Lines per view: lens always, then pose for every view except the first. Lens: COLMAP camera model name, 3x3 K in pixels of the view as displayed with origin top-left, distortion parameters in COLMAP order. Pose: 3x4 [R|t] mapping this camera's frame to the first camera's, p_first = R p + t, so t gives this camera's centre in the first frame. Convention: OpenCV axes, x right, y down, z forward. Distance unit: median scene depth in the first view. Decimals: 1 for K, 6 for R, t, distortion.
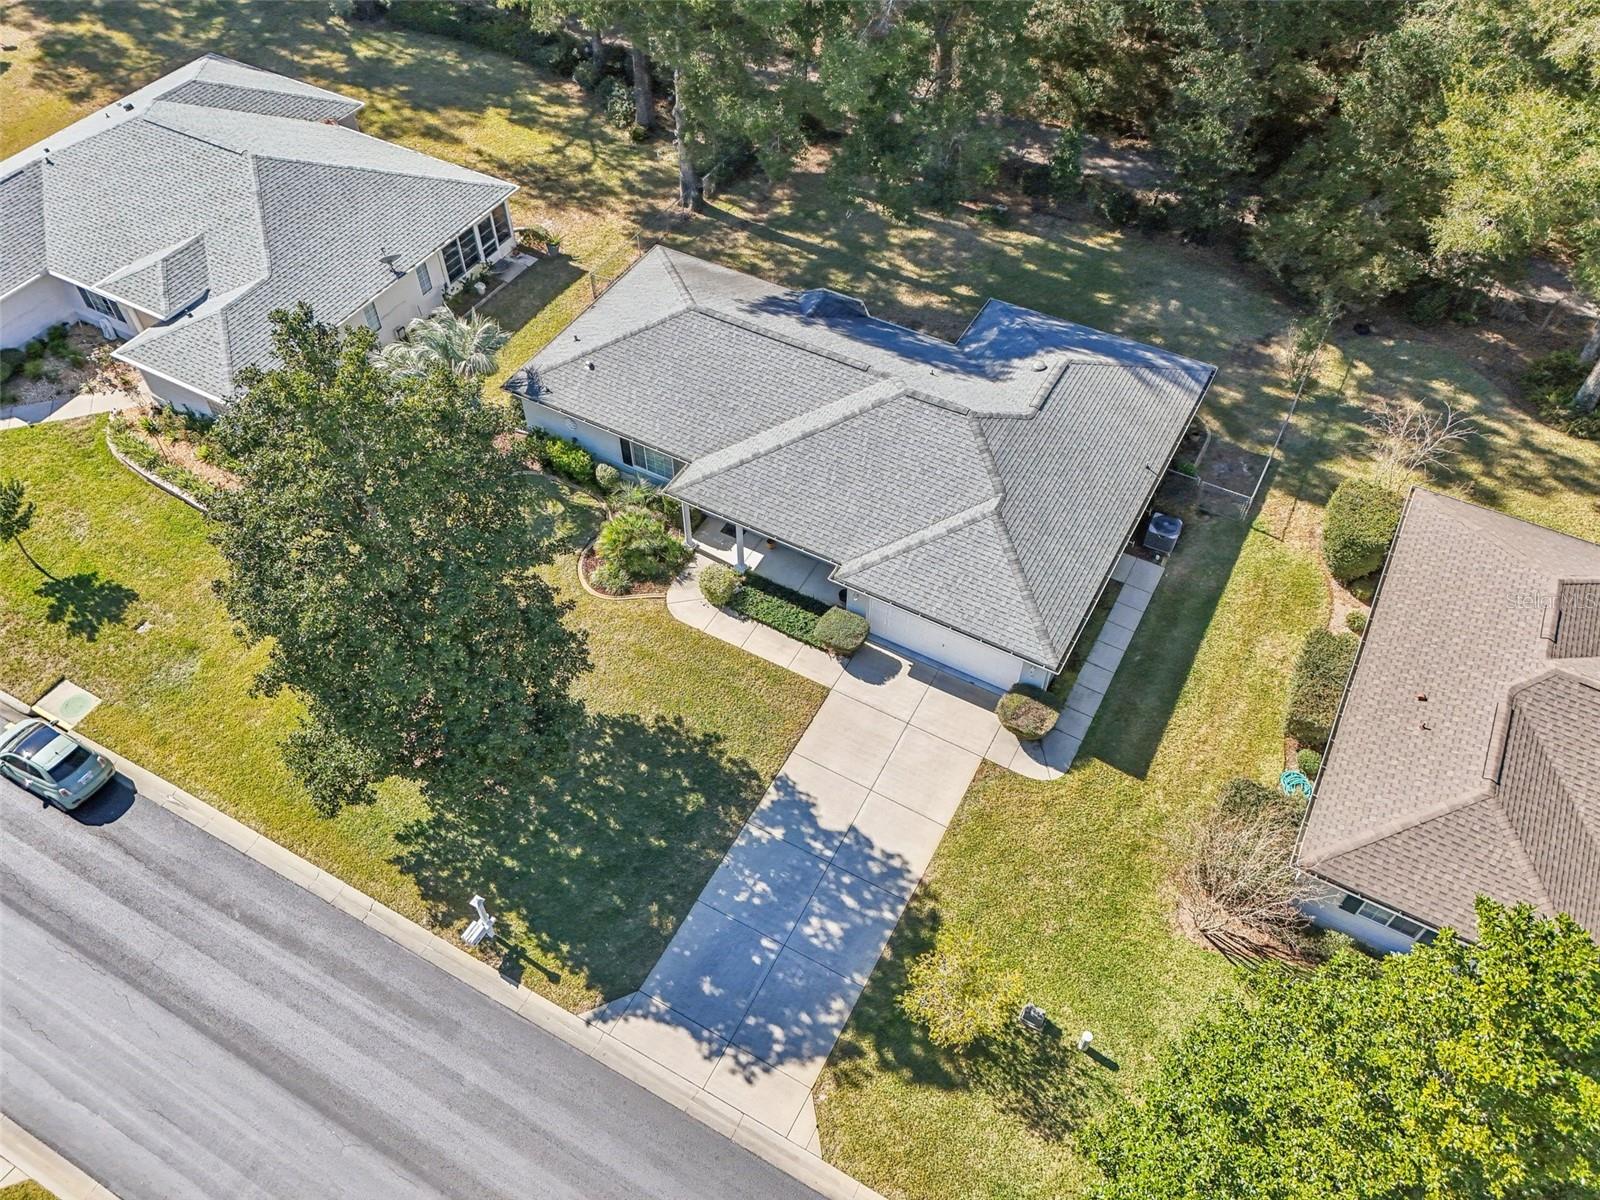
lens RADIAL K [[1185.5, 0, 806.9], [0, 1185.5, 598.1], [0, 0, 1]] dist [0.084105, -0.092018]
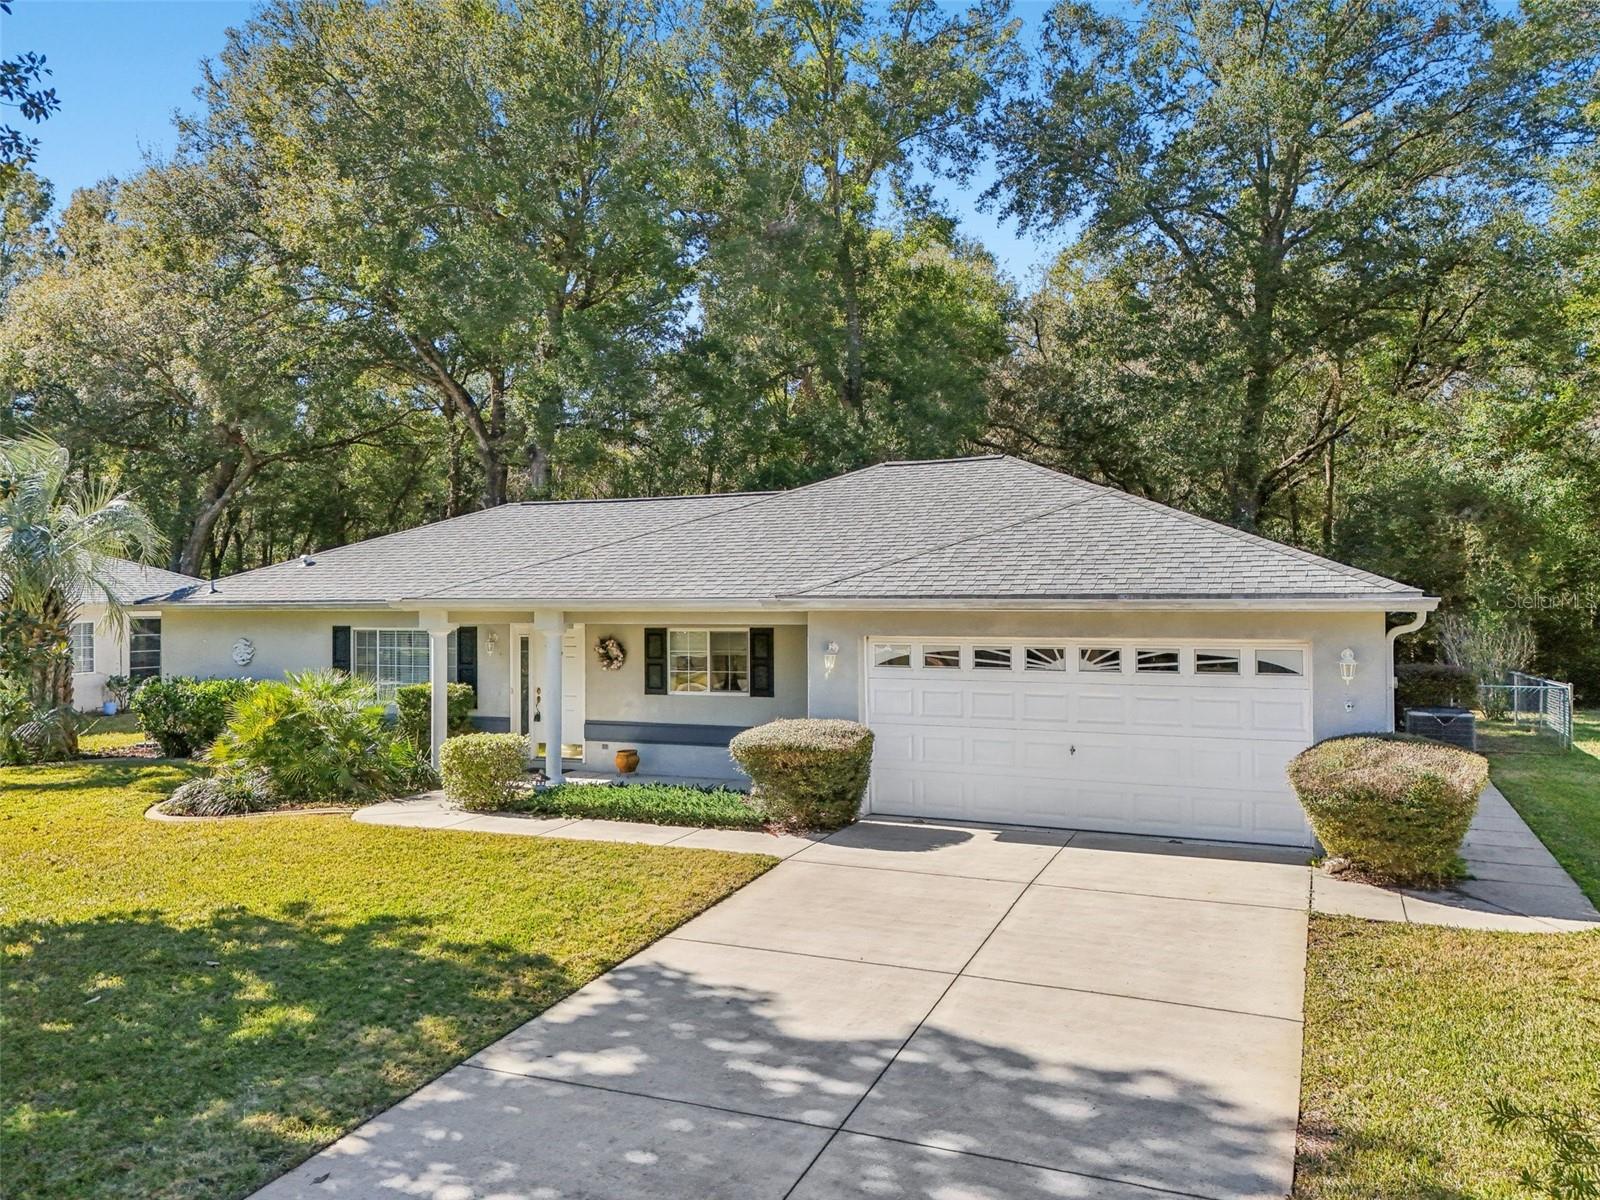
lens RADIAL K [[1185.5, 0, 806.9], [0, 1185.5, 598.1], [0, 0, 1]] dist [0.084105, -0.092018]
pose [[0.994412, -0.013397, 0.104712, -0.007873], [0.088439, 0.647345, -0.757049, 0.251968], [-0.057642, 0.762079, 0.644913, 0.609562]]
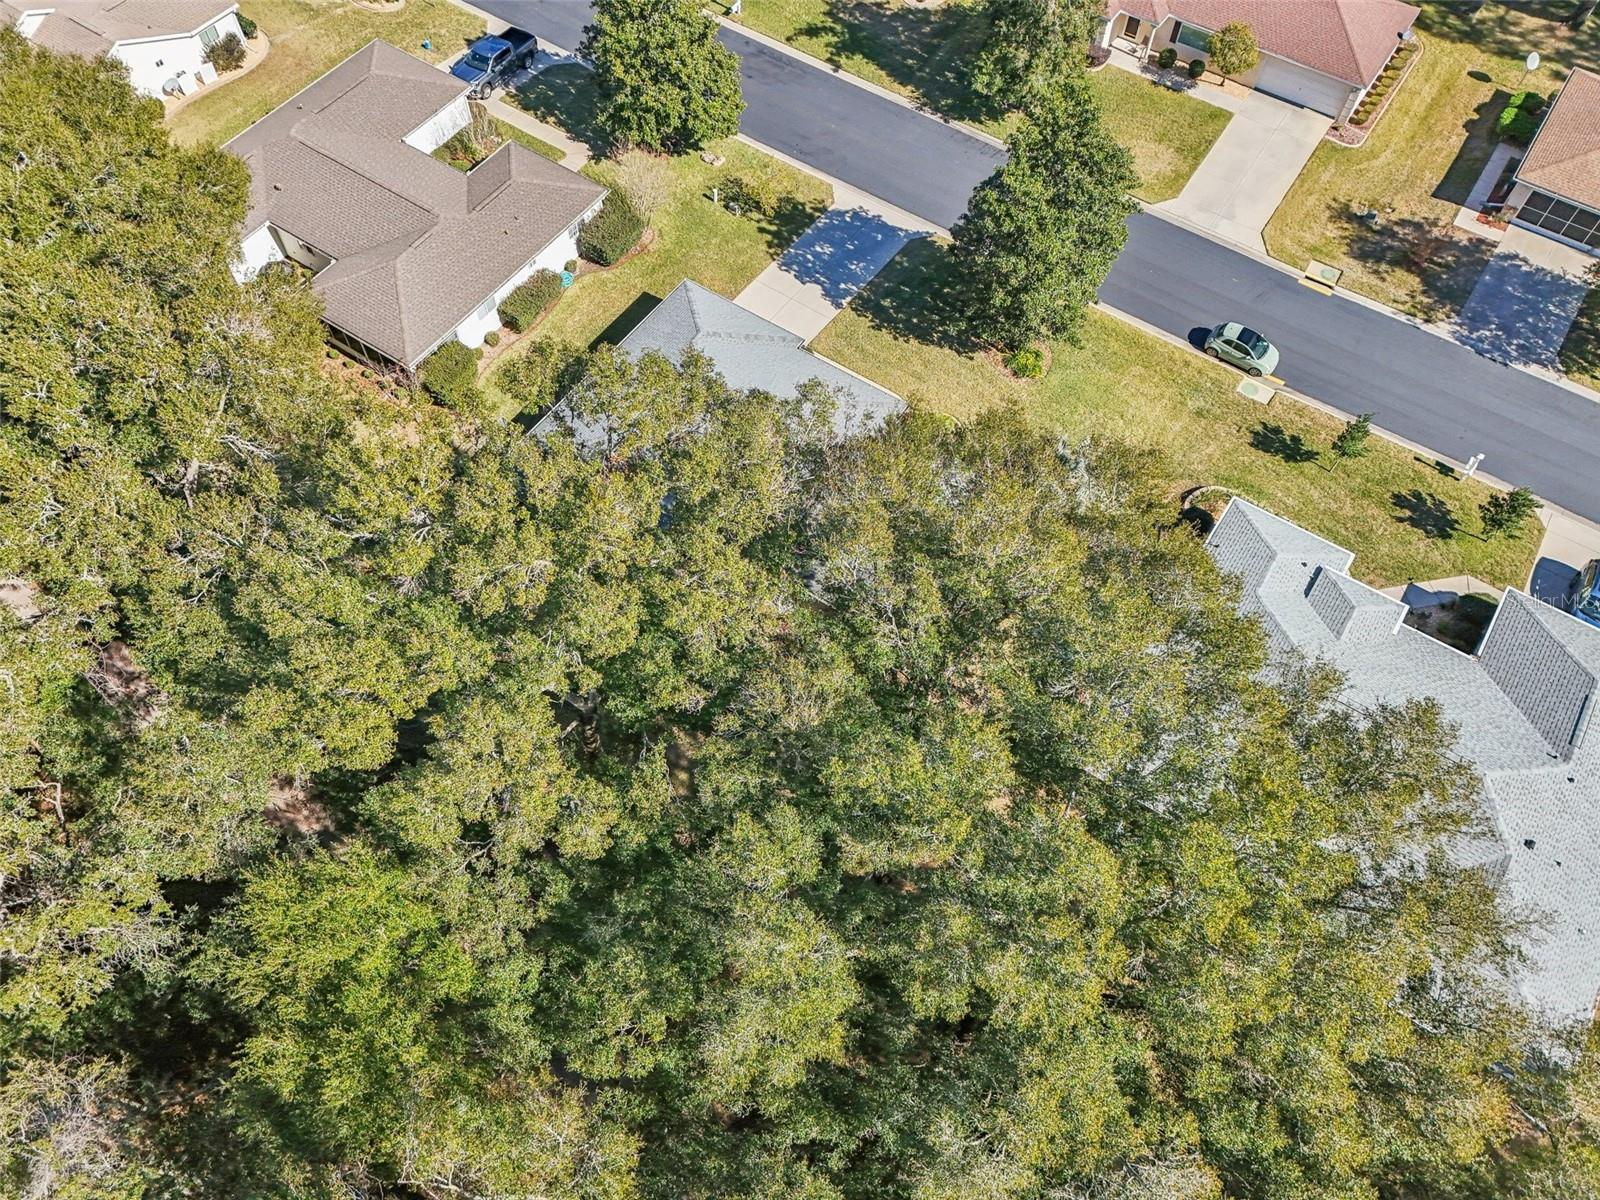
lens RADIAL K [[1167.5, 0, 808.1], [0, 1167.5, 594.9], [0, 0, 1]] dist [0.070352, -0.056374]
pose [[-0.995871, -0.086901, 0.026251, -0.048444], [0.052723, -0.318278, 0.946530, -1.386713], [-0.073899, 0.944006, 0.321545, 0.680445]]
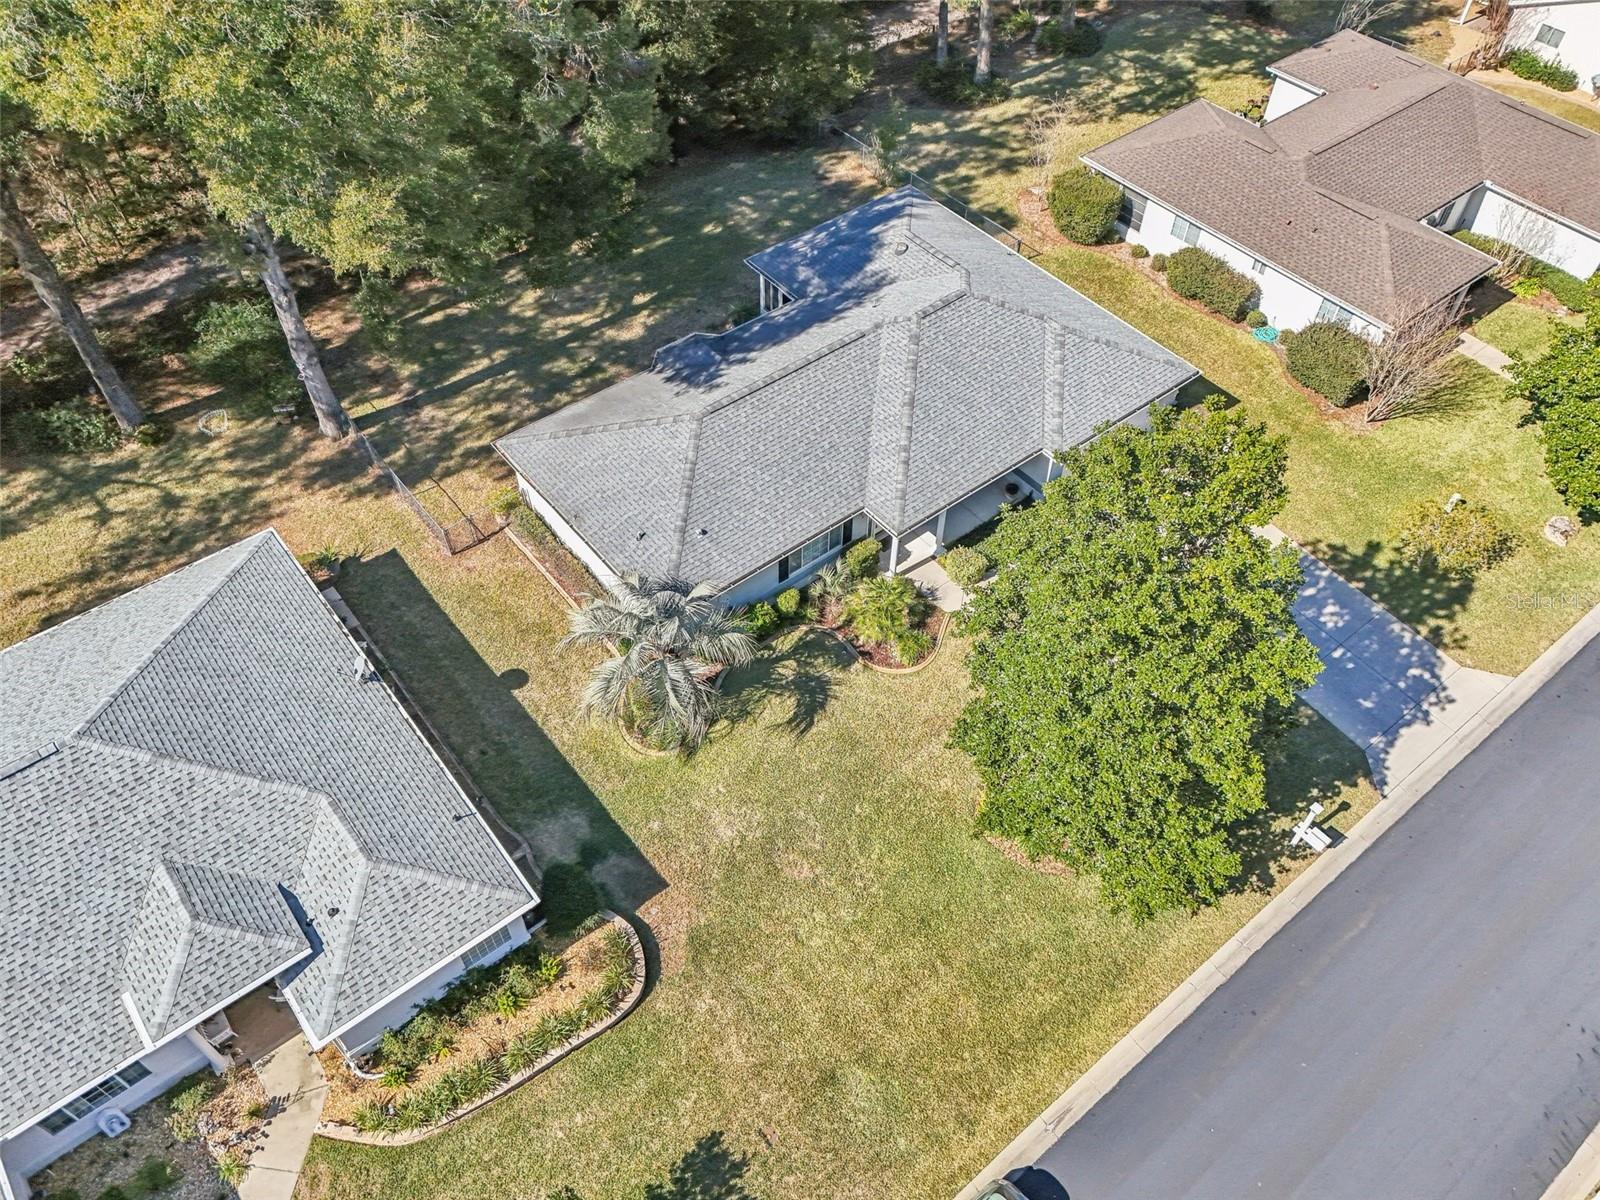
lens RADIAL K [[1201.8, 0, 798.5], [0, 1201.8, 596.3], [0, 0, 1]] dist [0.078825, -0.072725]
pose [[0.383506, -0.703824, 0.597959, -0.688524], [0.697067, 0.645322, 0.312502, -0.375181], [-0.605823, 0.296971, 0.738097, 0.302639]]
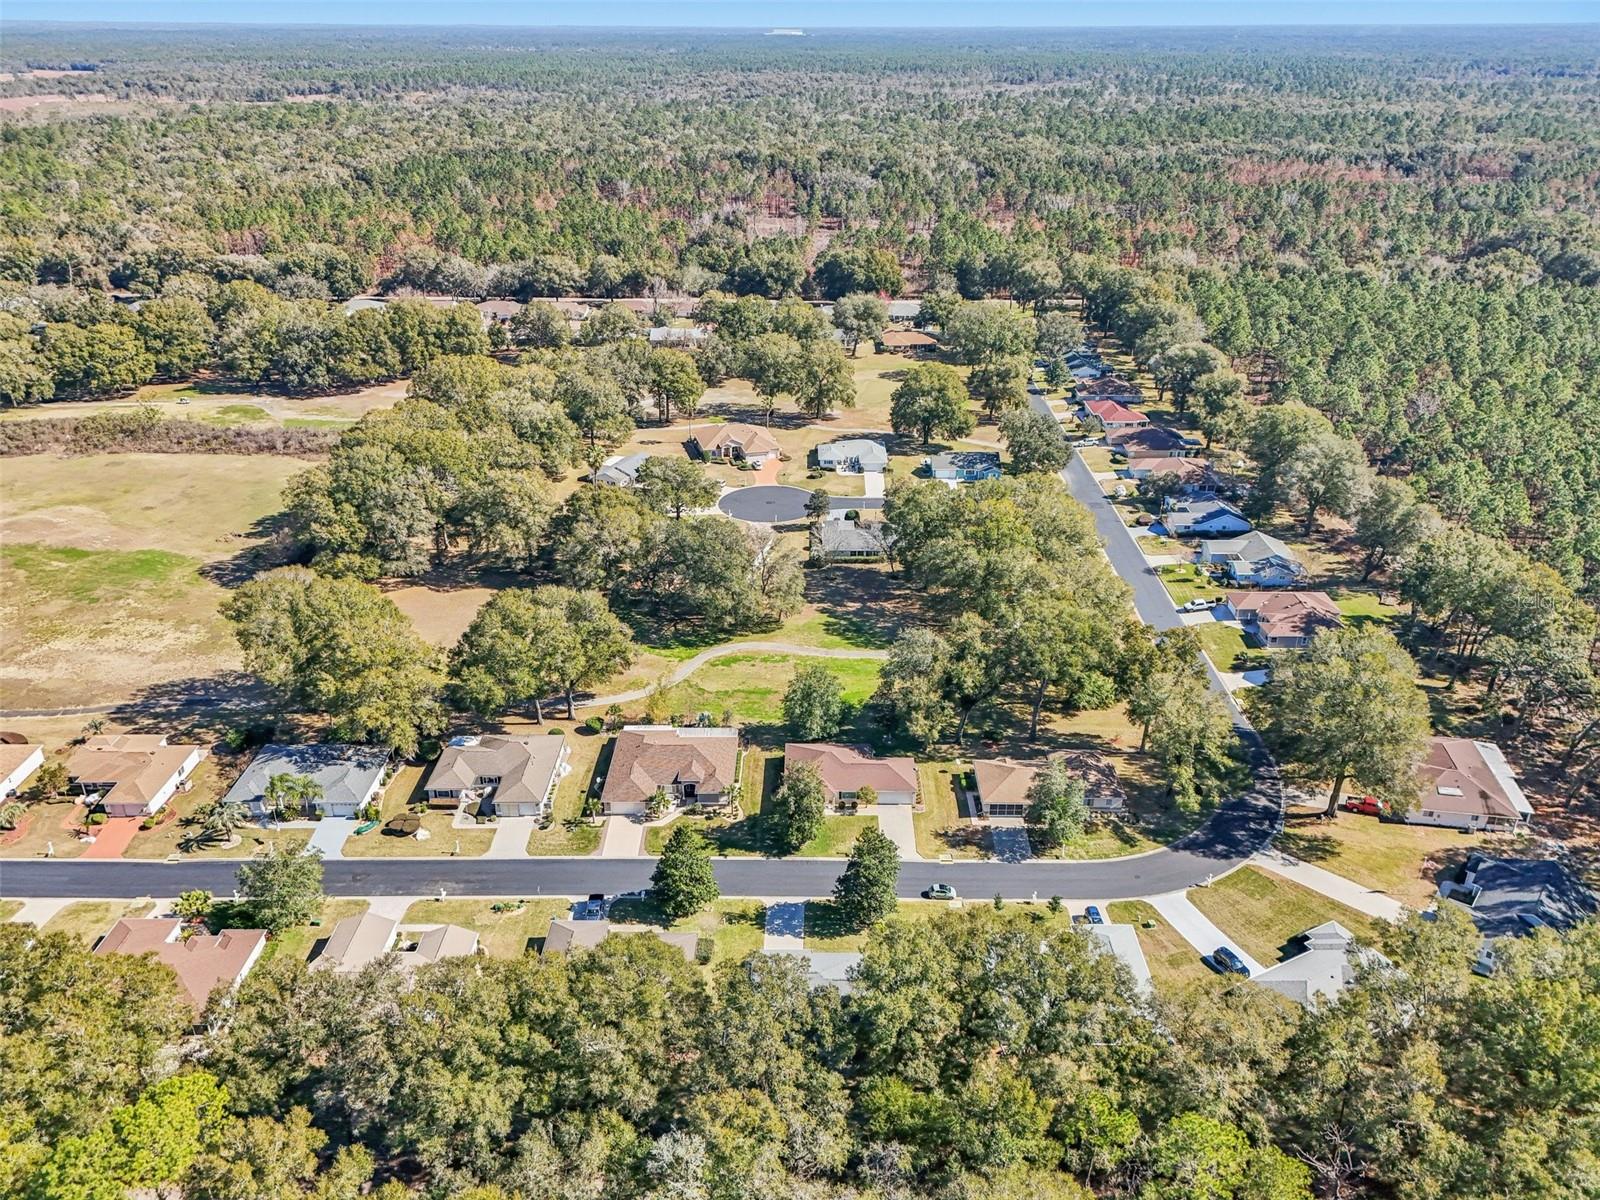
lens RADIAL K [[1193.0, 0, 801.3], [0, 1193.0, 594.7], [0, 0, 1]] dist [0.077402, -0.072289]
pose [[-0.881152, 0.195116, -0.430699, 1.343793], [-0.365136, 0.297938, 0.881991, -3.383424], [0.300412, 0.934432, -0.191285, 0.531768]]
